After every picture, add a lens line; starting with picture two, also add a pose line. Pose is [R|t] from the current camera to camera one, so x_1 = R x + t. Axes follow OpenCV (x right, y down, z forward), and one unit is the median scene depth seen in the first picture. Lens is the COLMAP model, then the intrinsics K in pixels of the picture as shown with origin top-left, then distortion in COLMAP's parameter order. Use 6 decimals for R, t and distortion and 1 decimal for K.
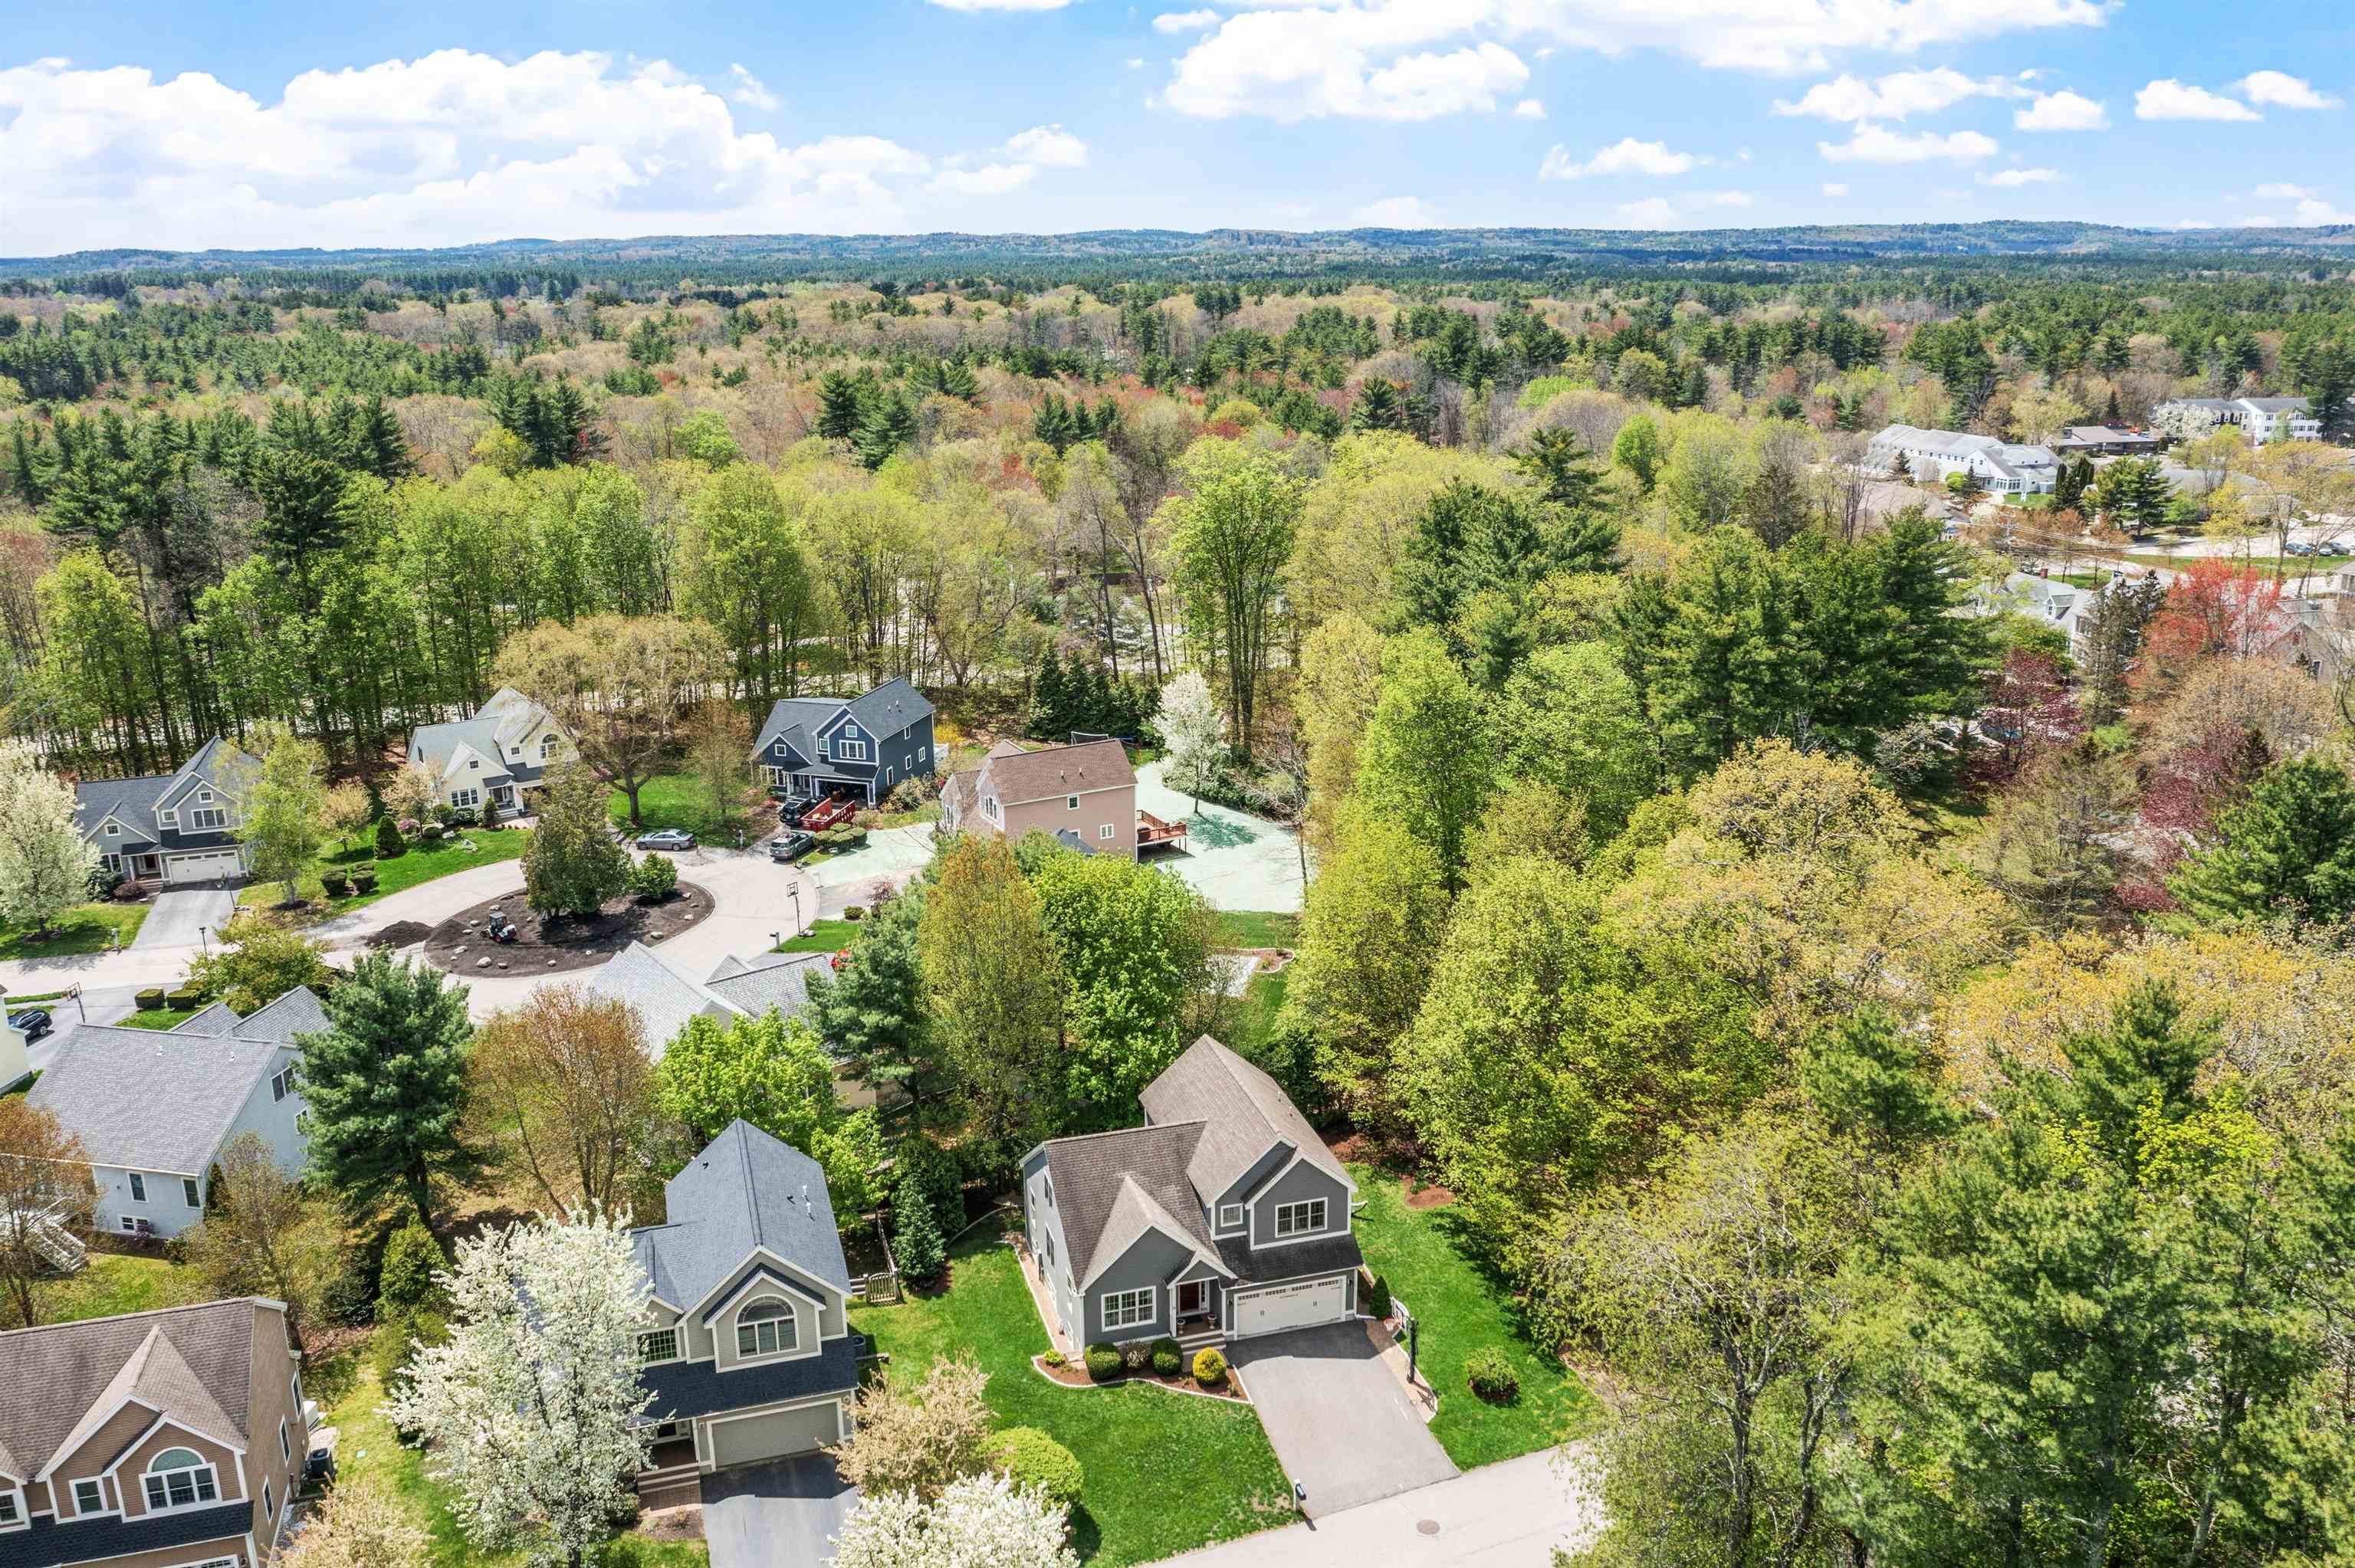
lens RADIAL K [[1794.9, 0, 1177.5], [0, 1794.9, 784.0], [0, 0, 1]] dist [-0.006738, 0.006167]
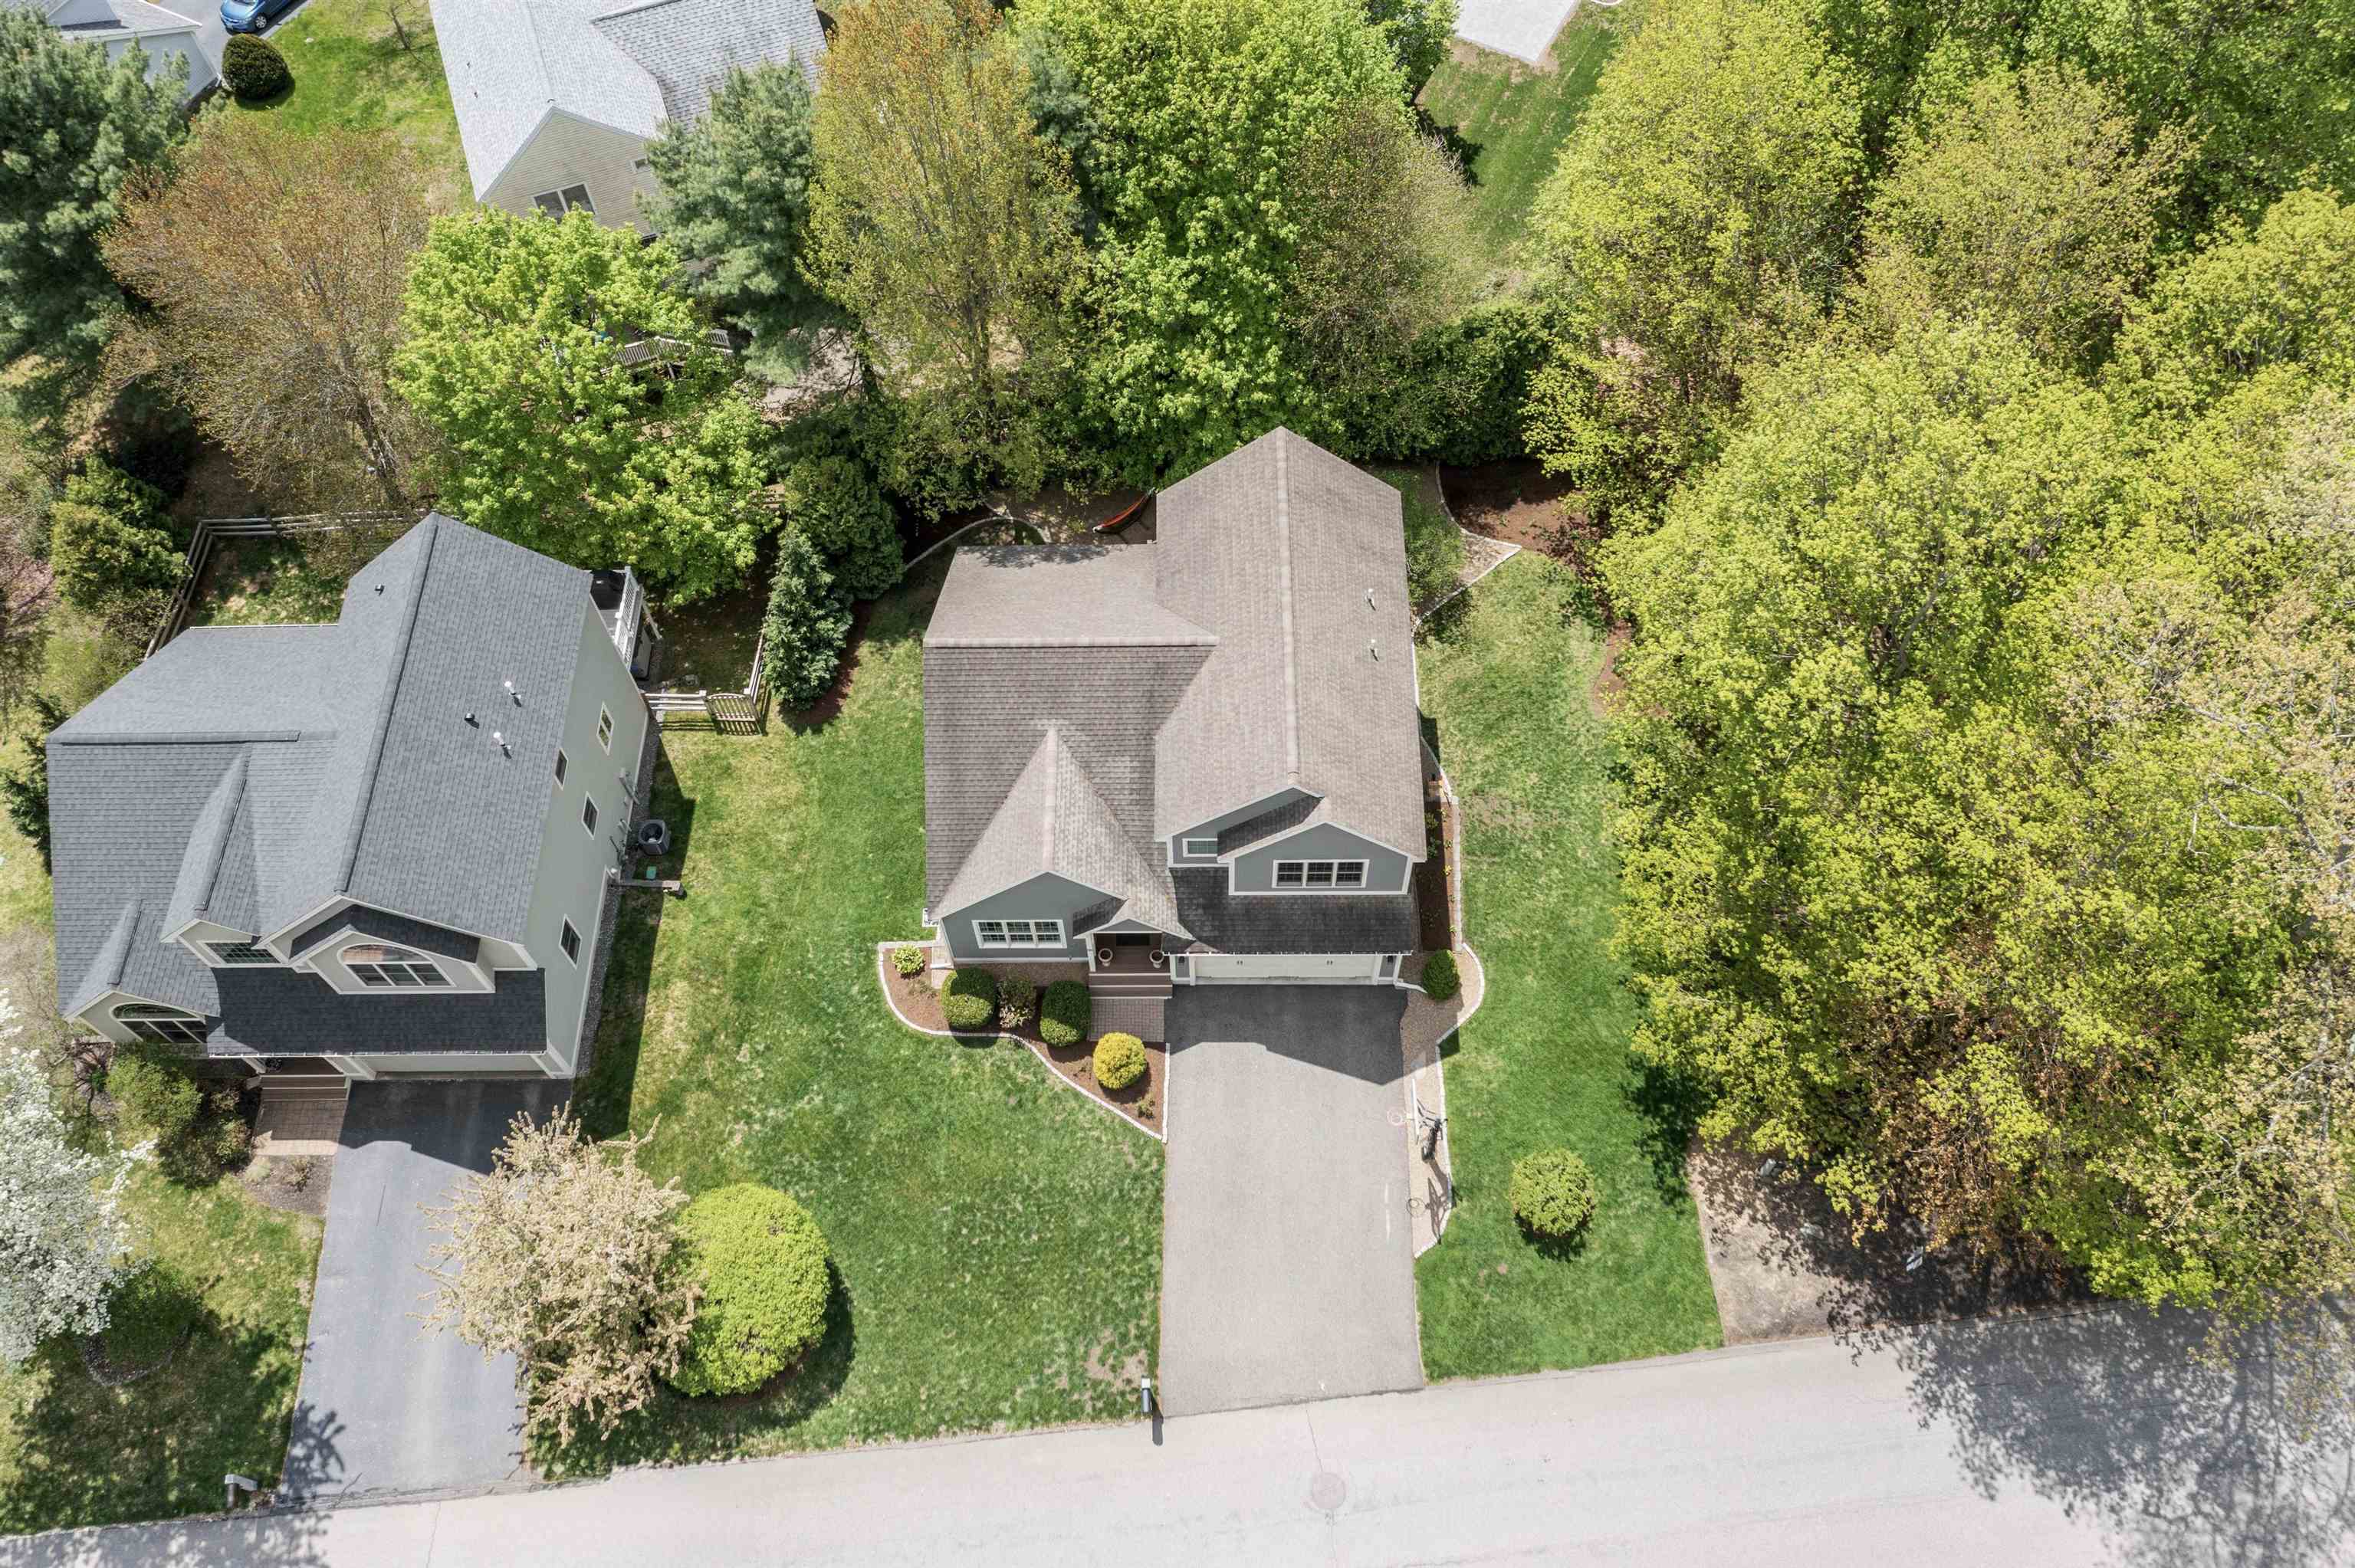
lens RADIAL K [[1794.9, 0, 1177.5], [0, 1794.9, 784.0], [0, 0, 1]] dist [-0.006738, 0.006167]
pose [[0.958376, 0.239652, -0.155187, 0.110108], [-0.067445, 0.718190, 0.692571, -0.184186], [0.277430, -0.653277, 0.704459, 0.604629]]
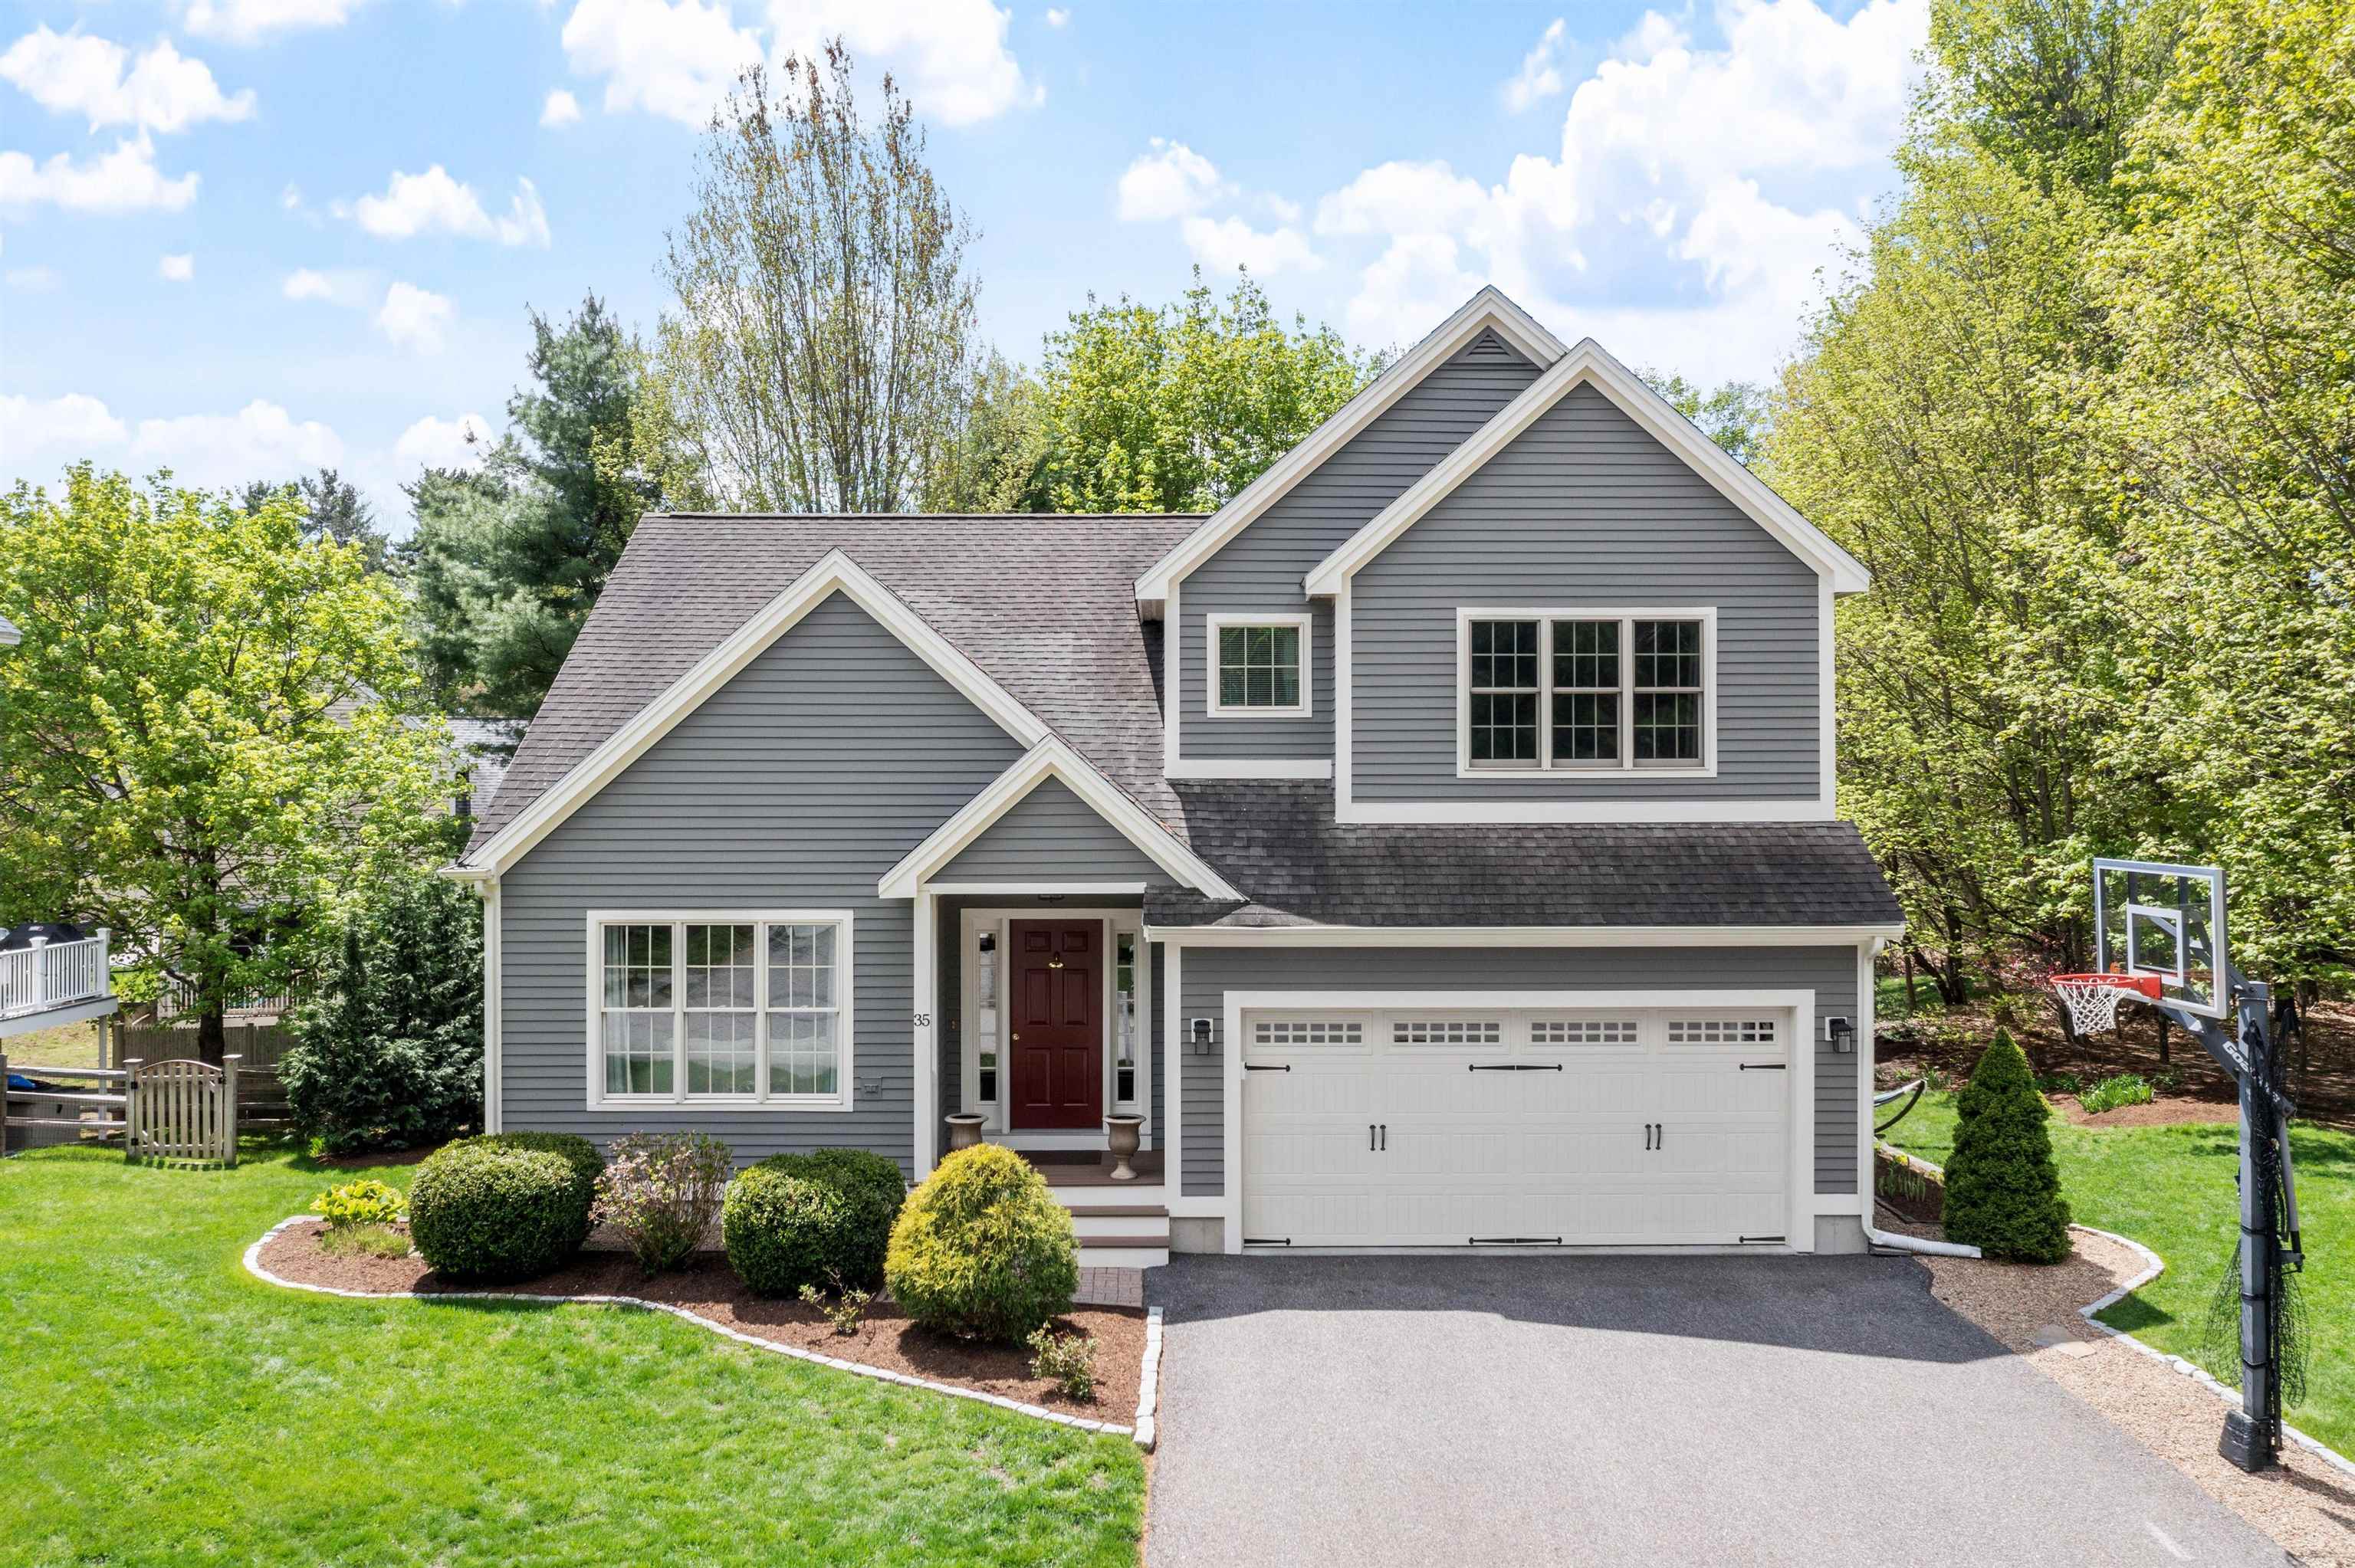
lens RADIAL K [[1850.3, 0, 1177.5], [0, 1850.3, 784.0], [0, 0, 1]] dist [-0.005608, 0.000994]
pose [[0.963884, 0.005373, -0.266269, 0.082147], [-0.082104, 0.957094, -0.277901, 0.321581], [0.253351, 0.289726, 0.922969, 0.802062]]
